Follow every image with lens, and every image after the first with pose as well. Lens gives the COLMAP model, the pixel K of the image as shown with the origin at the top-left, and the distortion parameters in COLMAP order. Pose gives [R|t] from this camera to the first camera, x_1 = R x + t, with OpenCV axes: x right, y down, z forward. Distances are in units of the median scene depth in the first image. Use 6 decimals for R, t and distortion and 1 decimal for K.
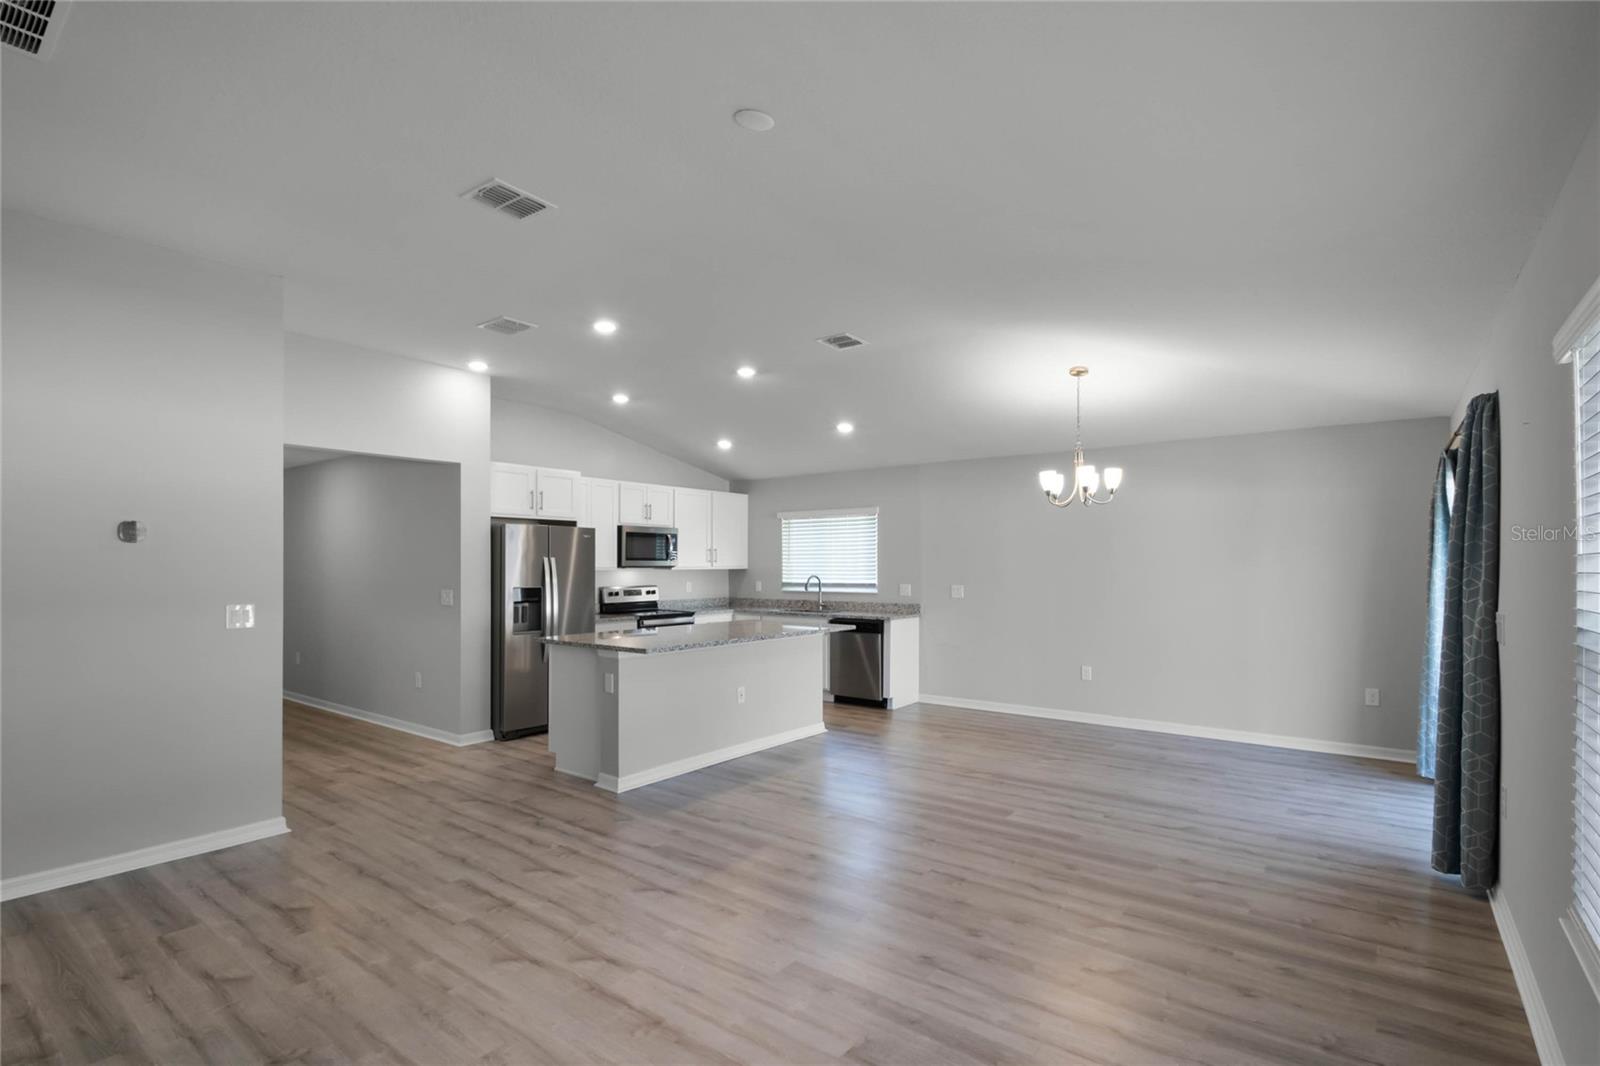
lens RADIAL K [[762.6, 0, 777.7], [0, 762.6, 566.4], [0, 0, 1]] dist [0.001842, 0.000168]
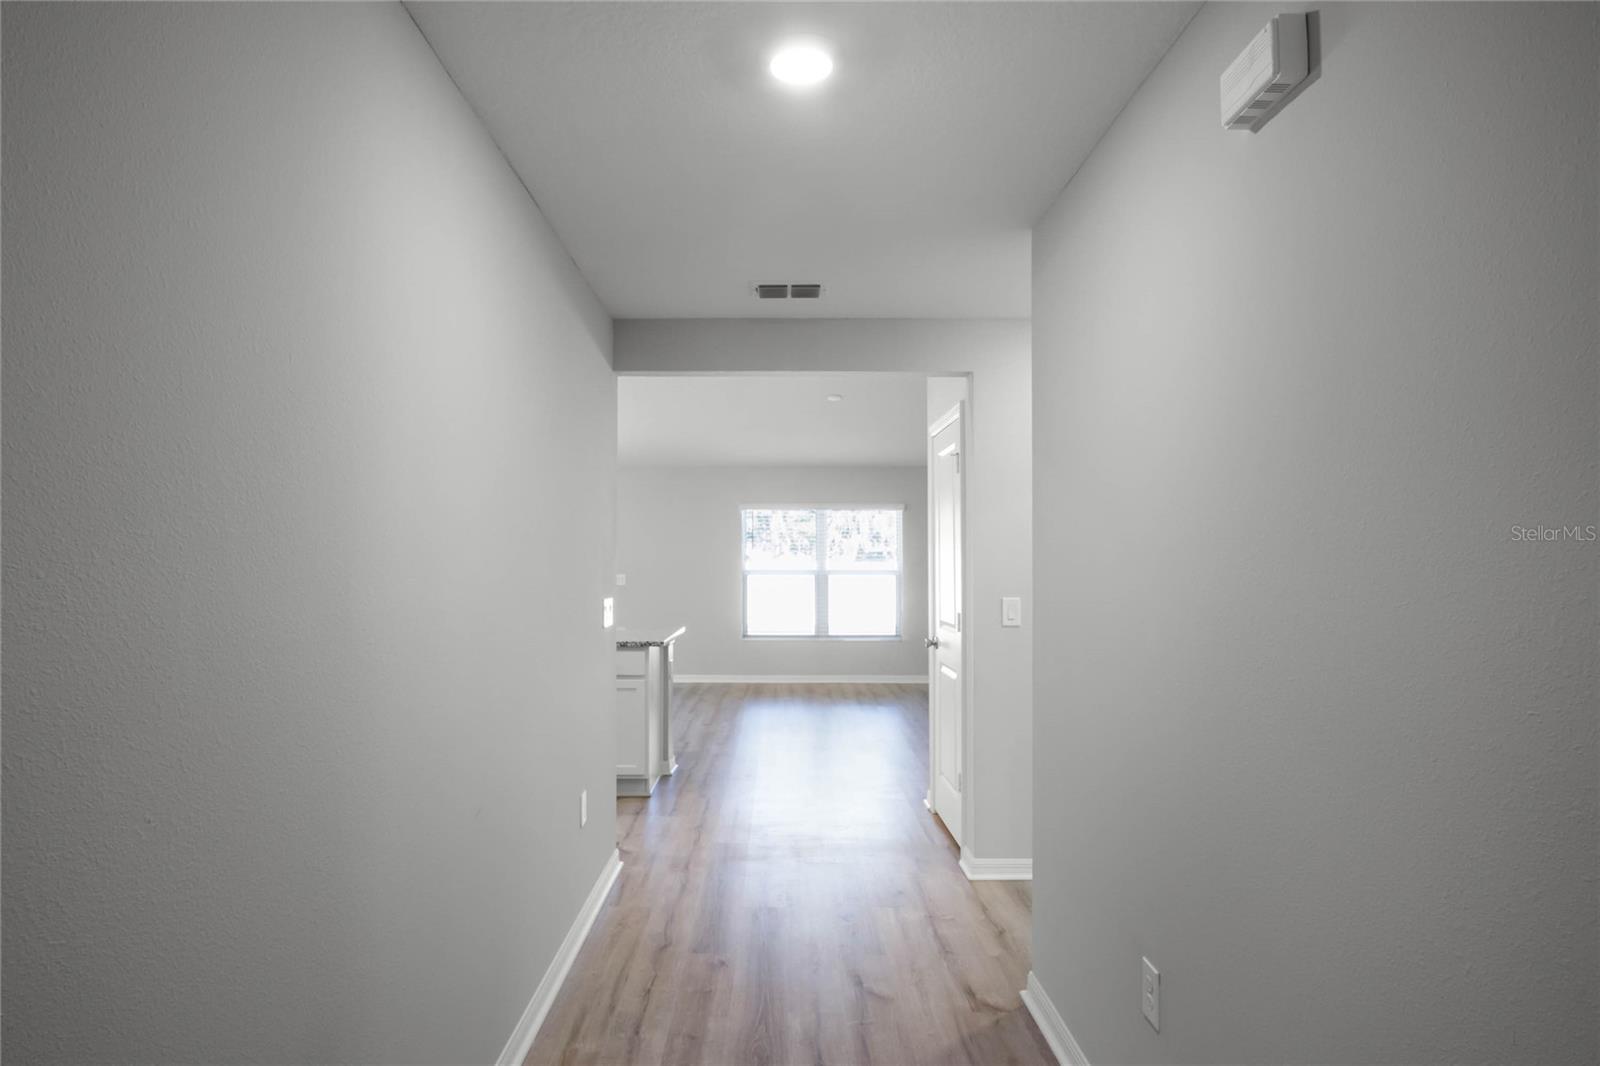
lens RADIAL K [[861.5, 0, 781.8], [0, 861.5, 562.8], [0, 0, 1]] dist [-0.015092, -0.001082]
pose [[-0.620021, 0.006317, 0.784560, -0.769958], [0.015195, 0.999877, 0.003958, 0.004001], [-0.784438, 0.014375, -0.620041, 1.000062]]
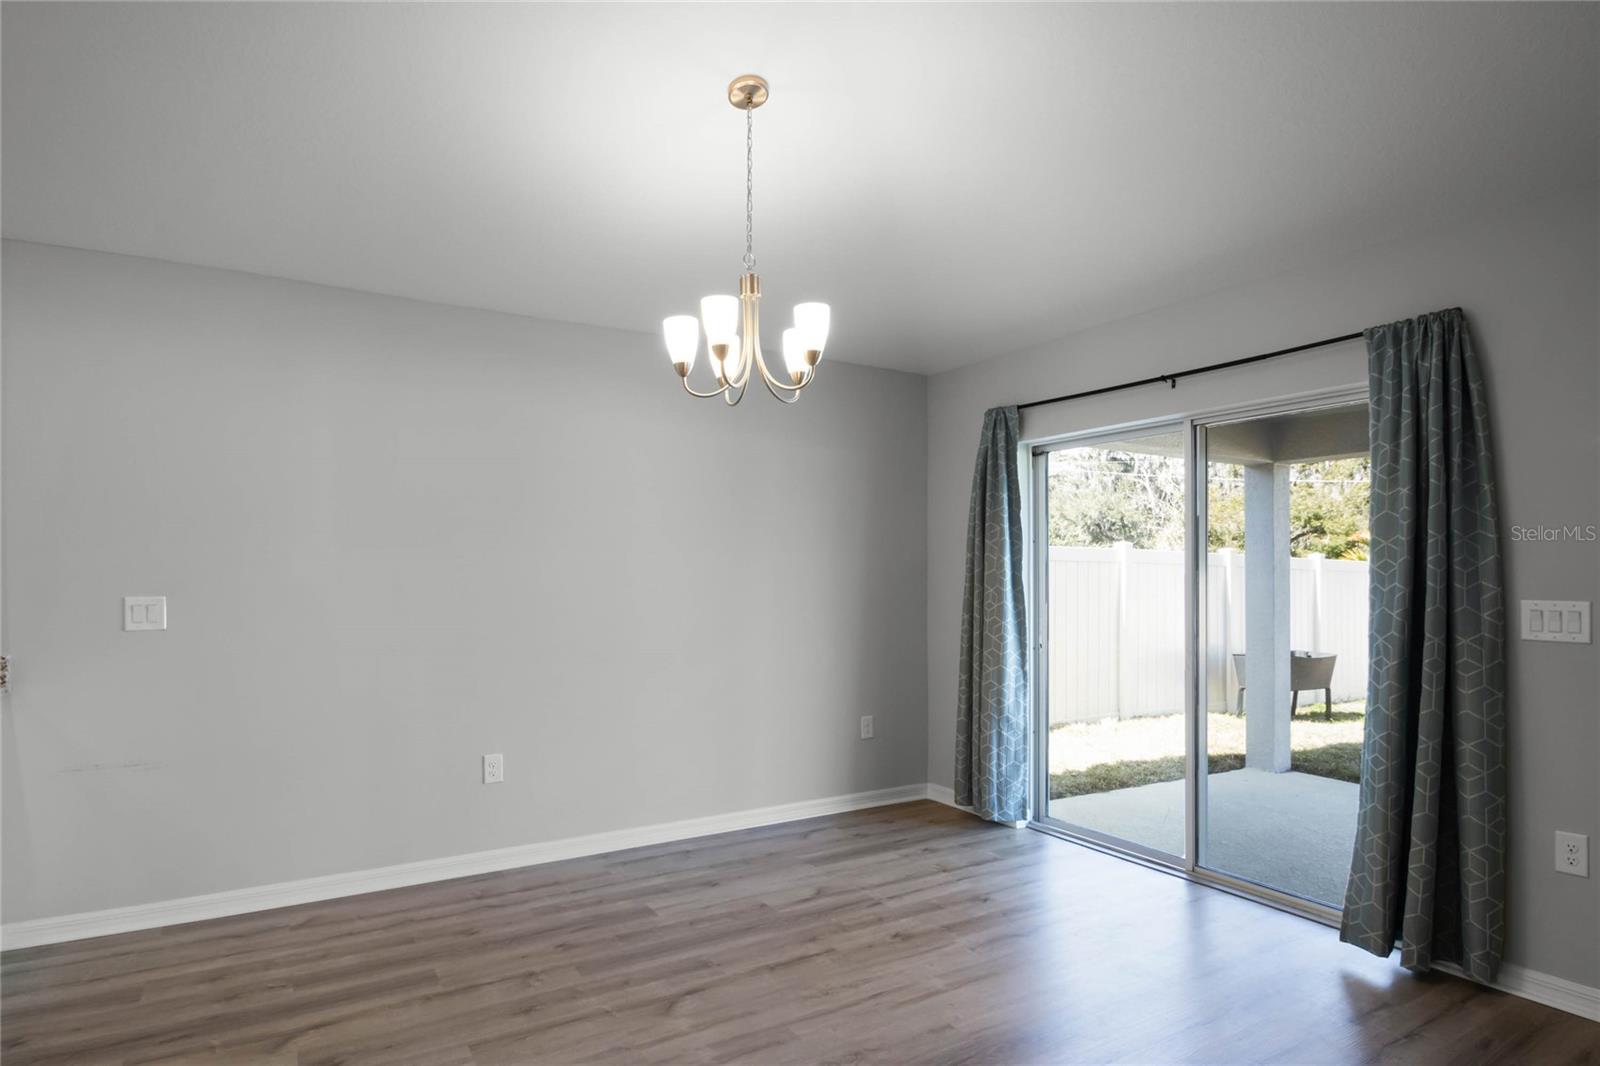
lens RADIAL K [[861.5, 0, 781.8], [0, 861.5, 562.8], [0, 0, 1]] dist [-0.015092, -0.001082]
pose [[0.359988, 0.013616, 0.932858, -0.038610], [0.000513, 0.999890, -0.014792, 0.014655], [-0.932957, 0.005804, 0.359942, 0.558194]]
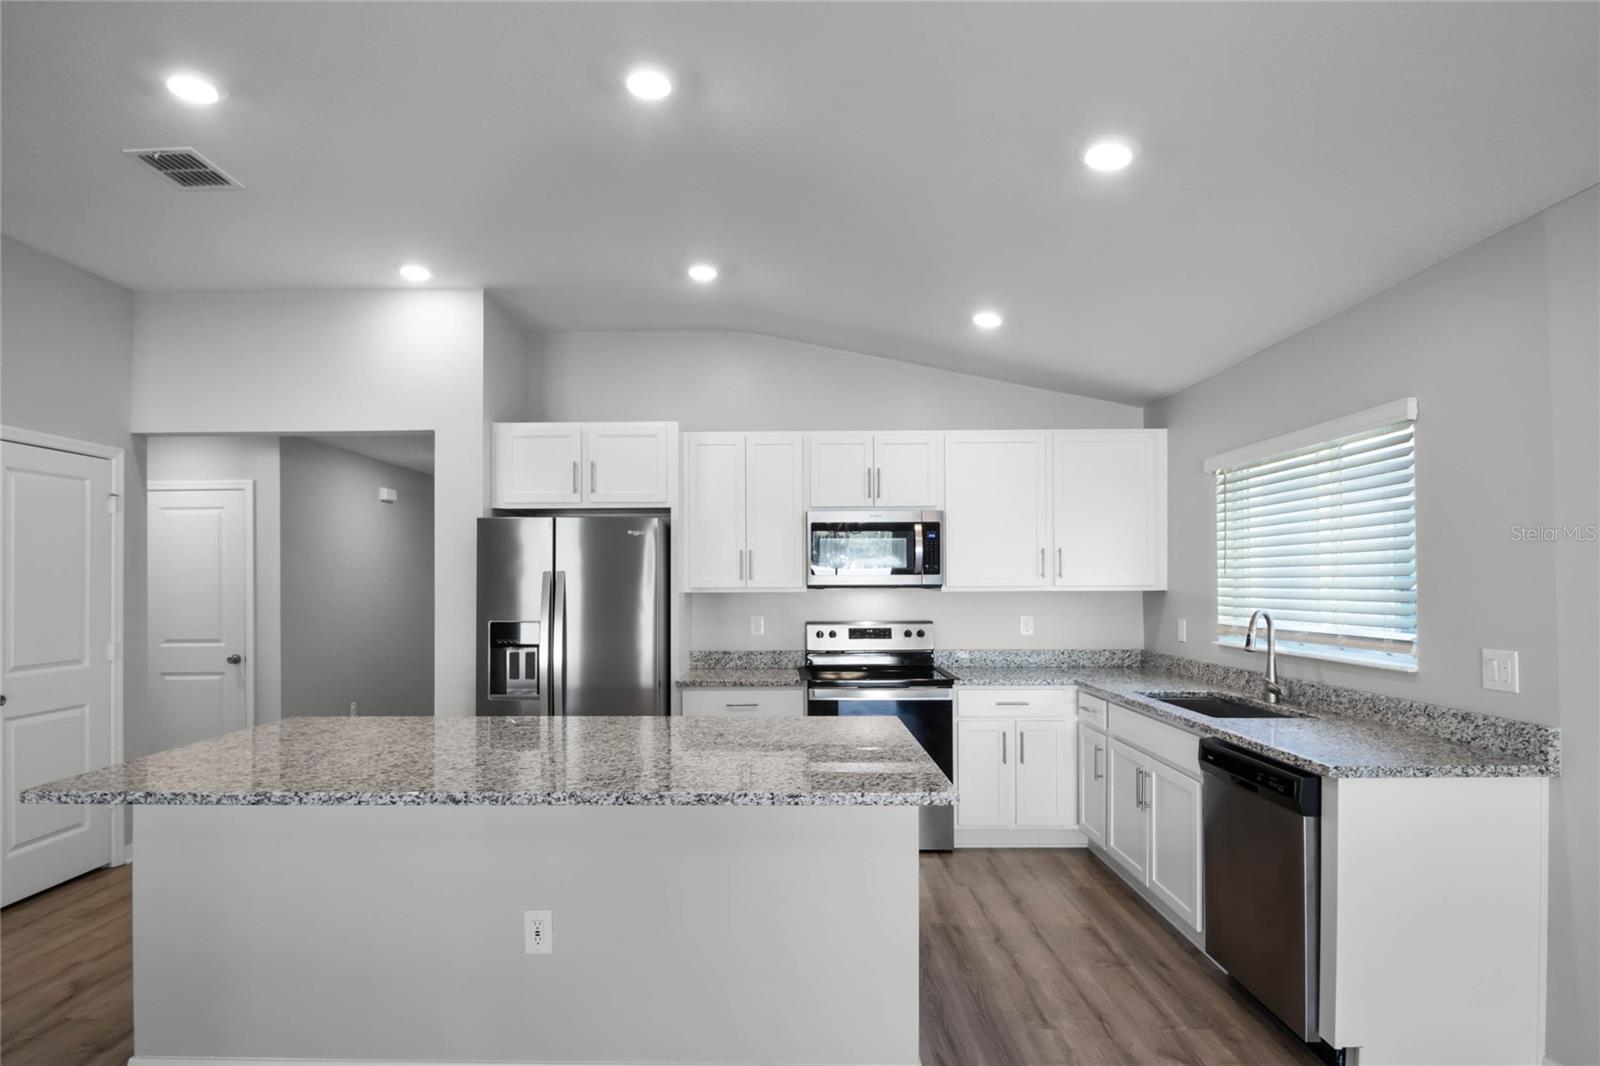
lens RADIAL K [[820.2, 0, 777.8], [0, 820.2, 579.9], [0, 0, 1]] dist [0.012169, -0.019683]
pose [[0.609046, -0.004358, -0.793123, 0.252560], [0.002479, 0.999990, -0.003592, -0.002284], [0.793131, 0.000221, 0.609051, 0.619186]]
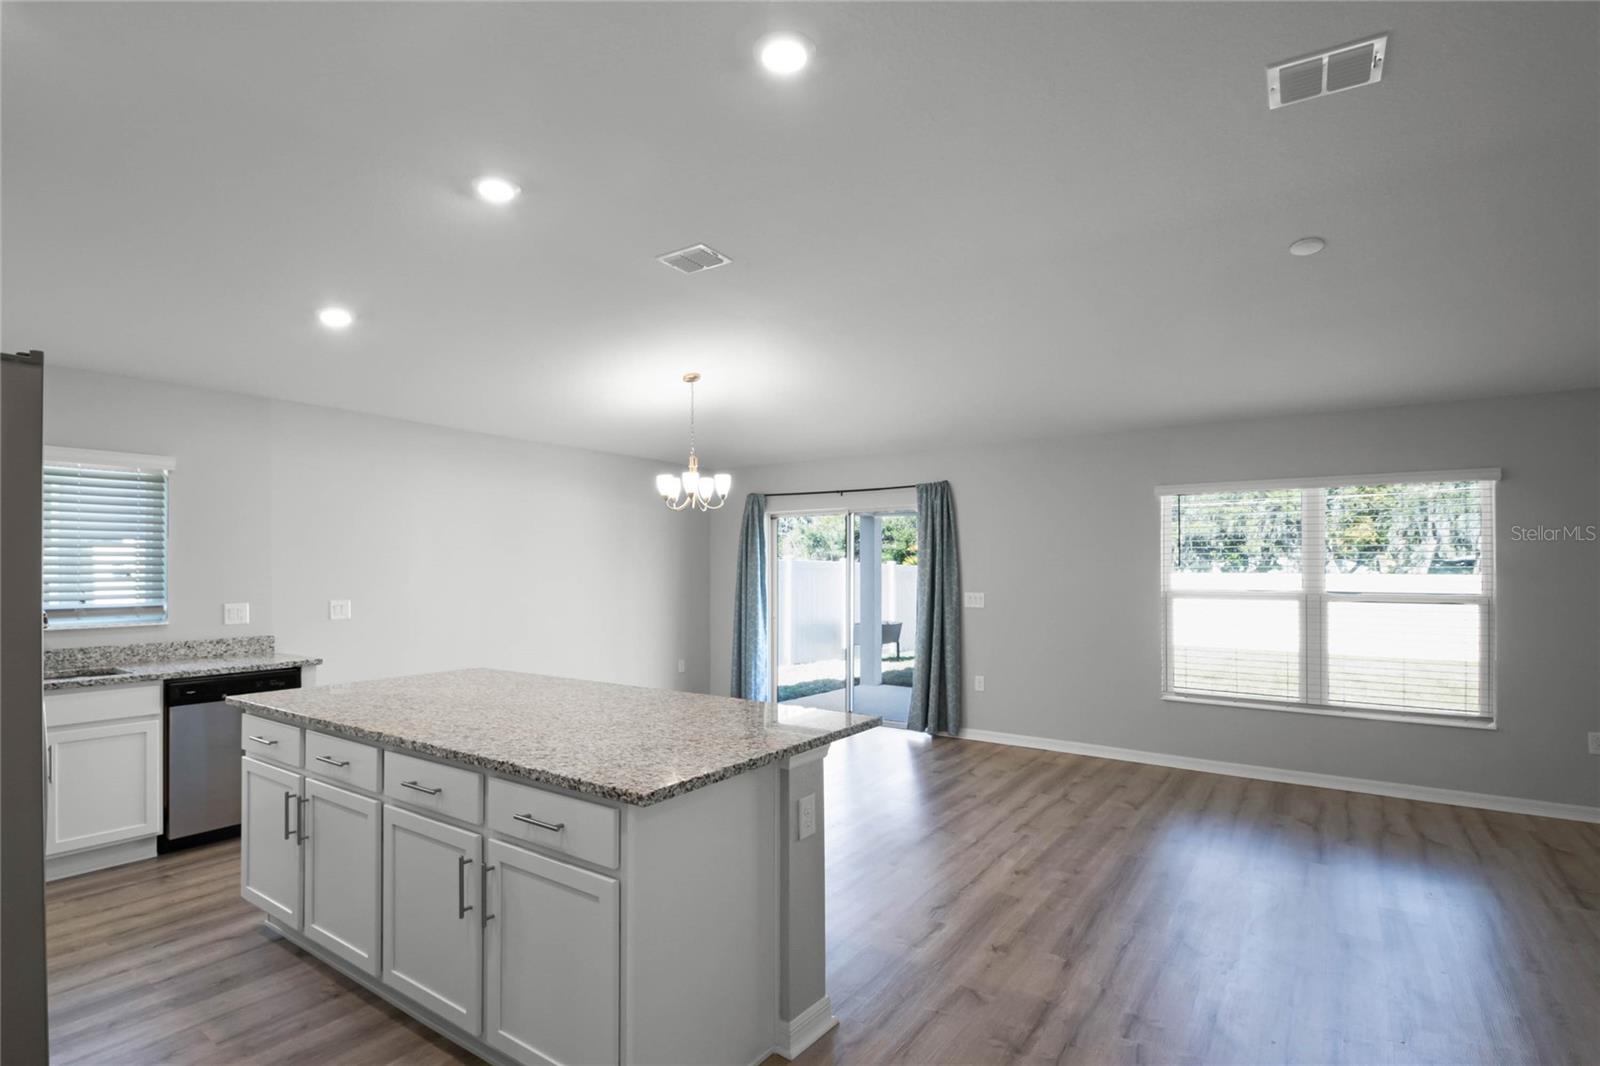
lens RADIAL K [[776.6, 0, 780.6], [0, 776.6, 553.6], [0, 0, 1]] dist [0.022727, -0.024937]
pose [[-0.055395, 0.019240, 0.998279, -0.445049], [0.001710, 0.999815, -0.019175, -0.001674], [-0.998463, 0.000645, -0.055417, 0.650814]]
